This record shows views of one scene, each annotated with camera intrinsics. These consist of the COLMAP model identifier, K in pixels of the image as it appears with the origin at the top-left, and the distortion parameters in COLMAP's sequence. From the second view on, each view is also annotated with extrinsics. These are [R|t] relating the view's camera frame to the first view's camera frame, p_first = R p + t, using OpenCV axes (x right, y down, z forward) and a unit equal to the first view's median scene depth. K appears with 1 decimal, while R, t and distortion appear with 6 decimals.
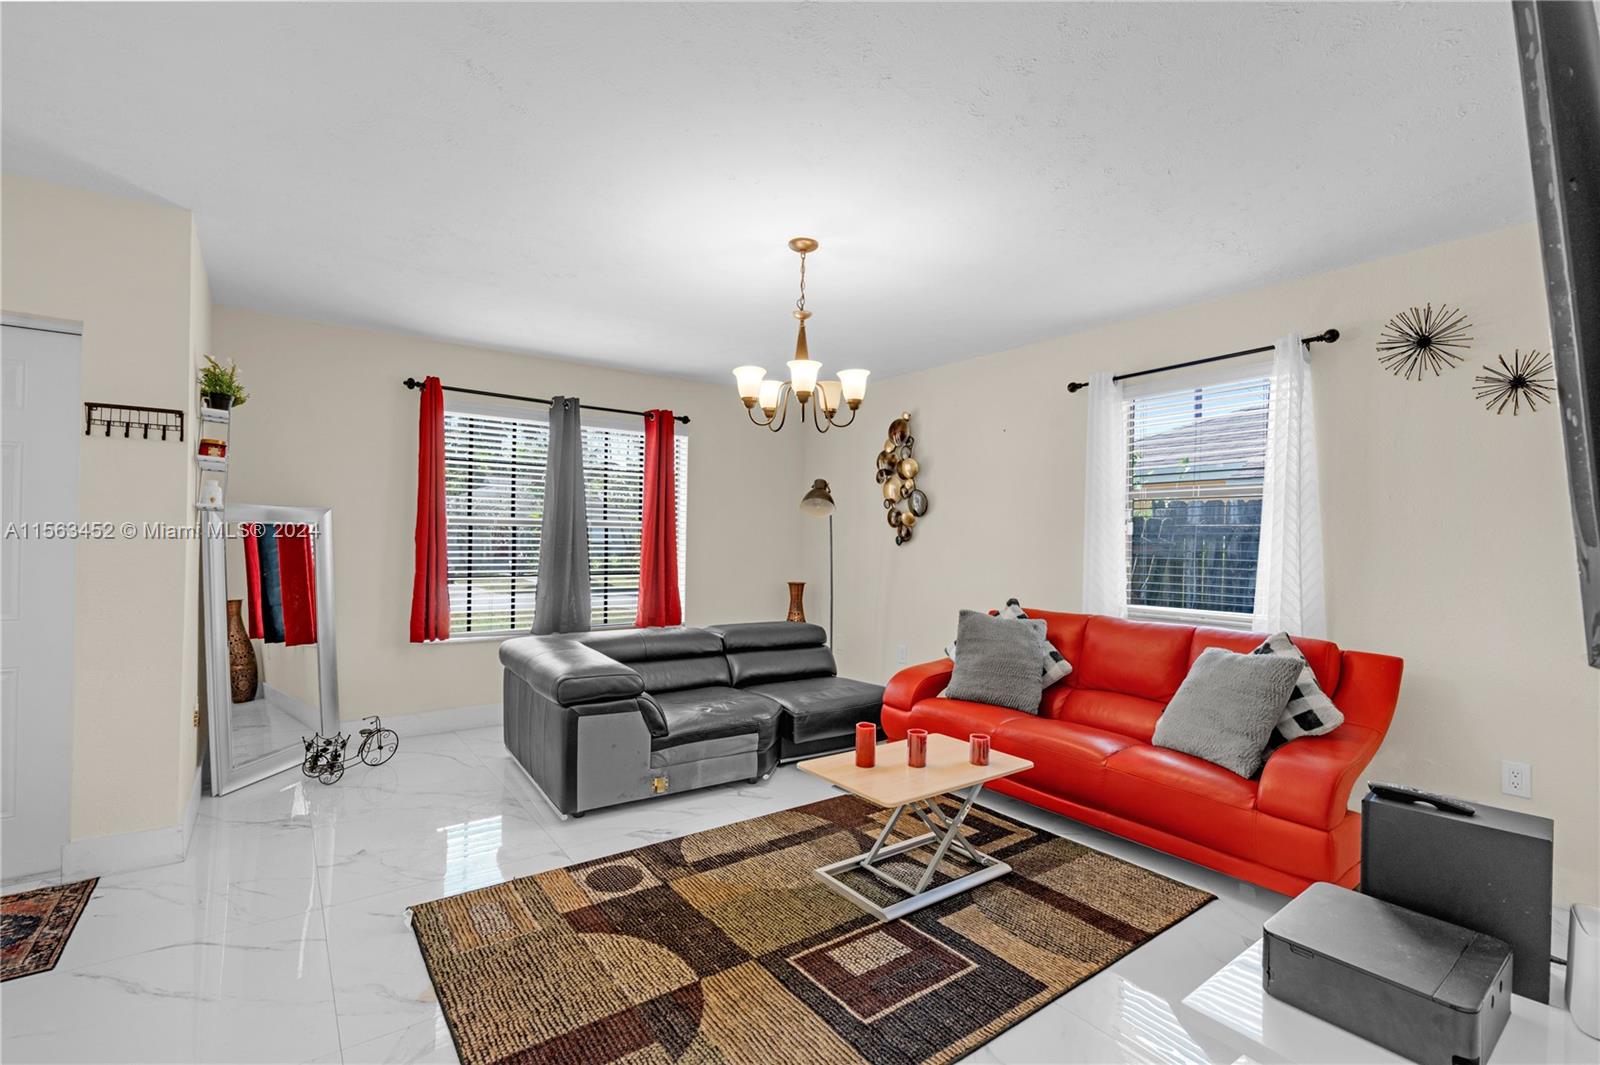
lens RADIAL K [[707.1, 0, 804.9], [0, 707.1, 530.3], [0, 0, 1]] dist [-0.004001, -0.000024]
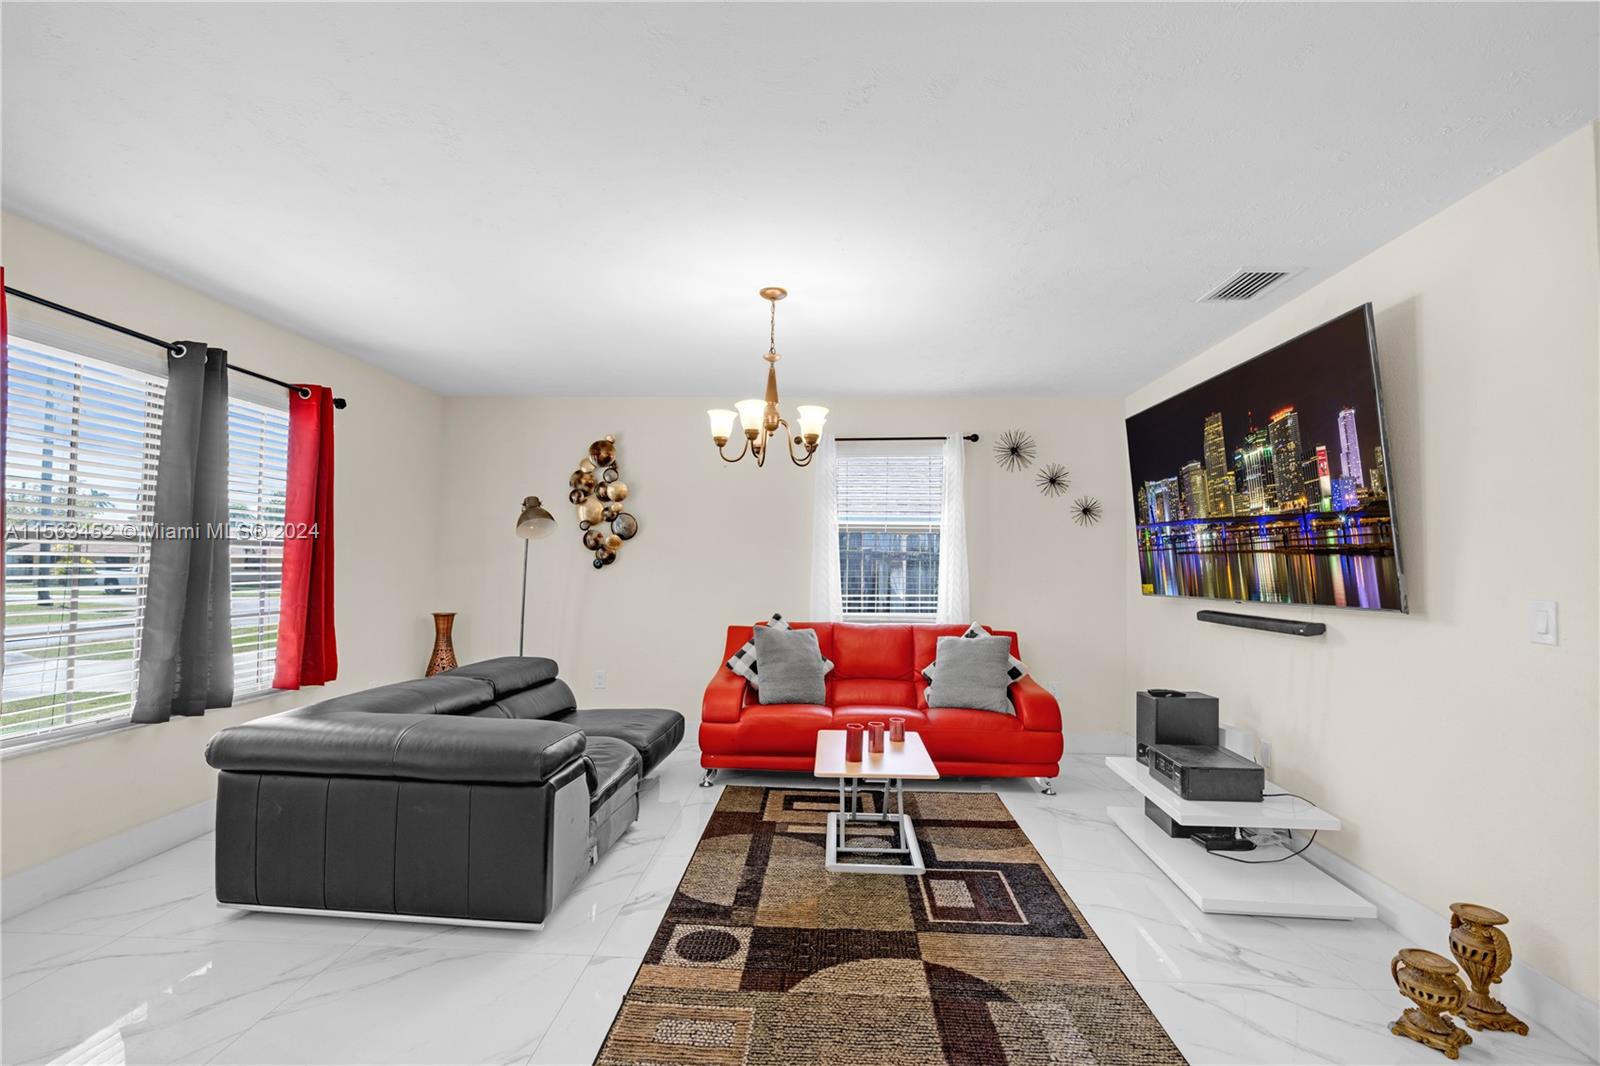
lens RADIAL K [[707.1, 0, 795.1], [0, 707.1, 531.7], [0, 0, 1]] dist [-0.004001, -0.000024]
pose [[0.639788, 0.027134, 0.768073, -0.741877], [-0.011566, 0.999603, -0.025679, -0.012811], [-0.768465, 0.007545, 0.639848, 0.270561]]
